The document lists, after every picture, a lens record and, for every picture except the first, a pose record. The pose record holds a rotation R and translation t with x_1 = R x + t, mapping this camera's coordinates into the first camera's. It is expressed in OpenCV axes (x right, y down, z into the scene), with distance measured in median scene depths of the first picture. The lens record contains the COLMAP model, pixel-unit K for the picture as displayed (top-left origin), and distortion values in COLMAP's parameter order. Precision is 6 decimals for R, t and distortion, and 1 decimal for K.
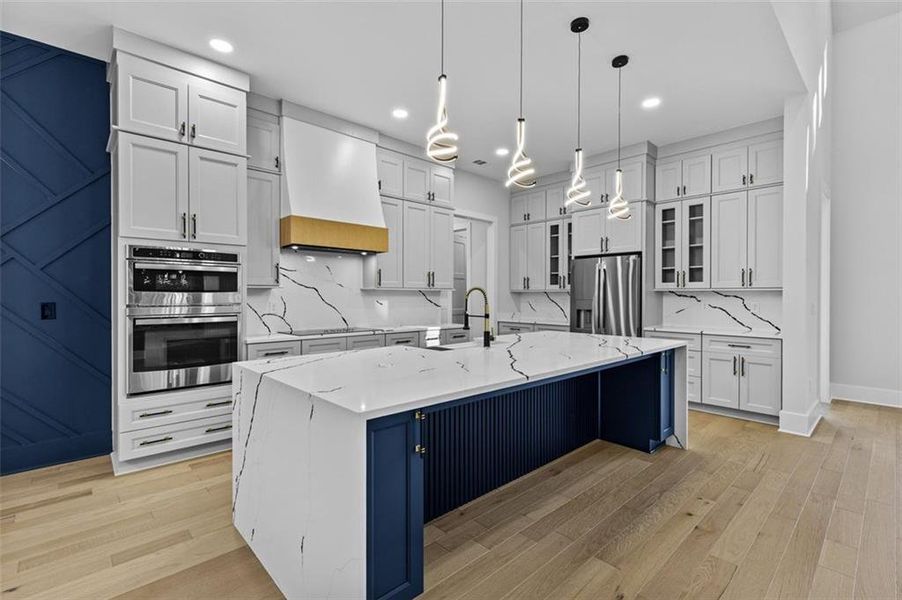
lens RADIAL K [[409.7, 0, 450.0], [0, 409.7, 297.3], [0, 0, 1]] dist [0.010786, 0.000059]
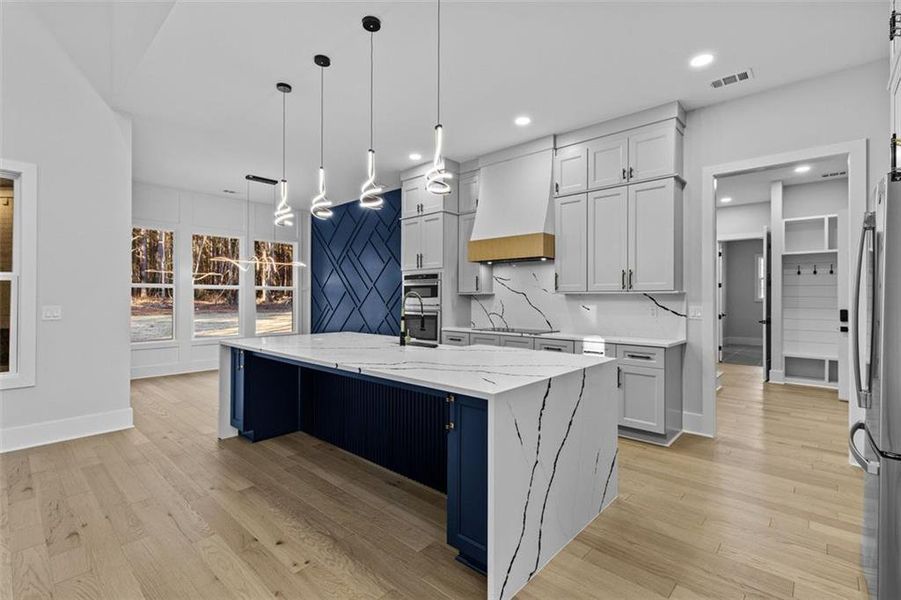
lens RADIAL K [[404.5, 0, 453.6], [0, 404.5, 299.1], [0, 0, 1]] dist [0.000863, -0.000017]
pose [[0.092380, -0.002080, -0.995722, 1.137698], [-0.006646, 0.999974, -0.002706, -0.003062], [0.995702, 0.006867, 0.092364, 0.984805]]
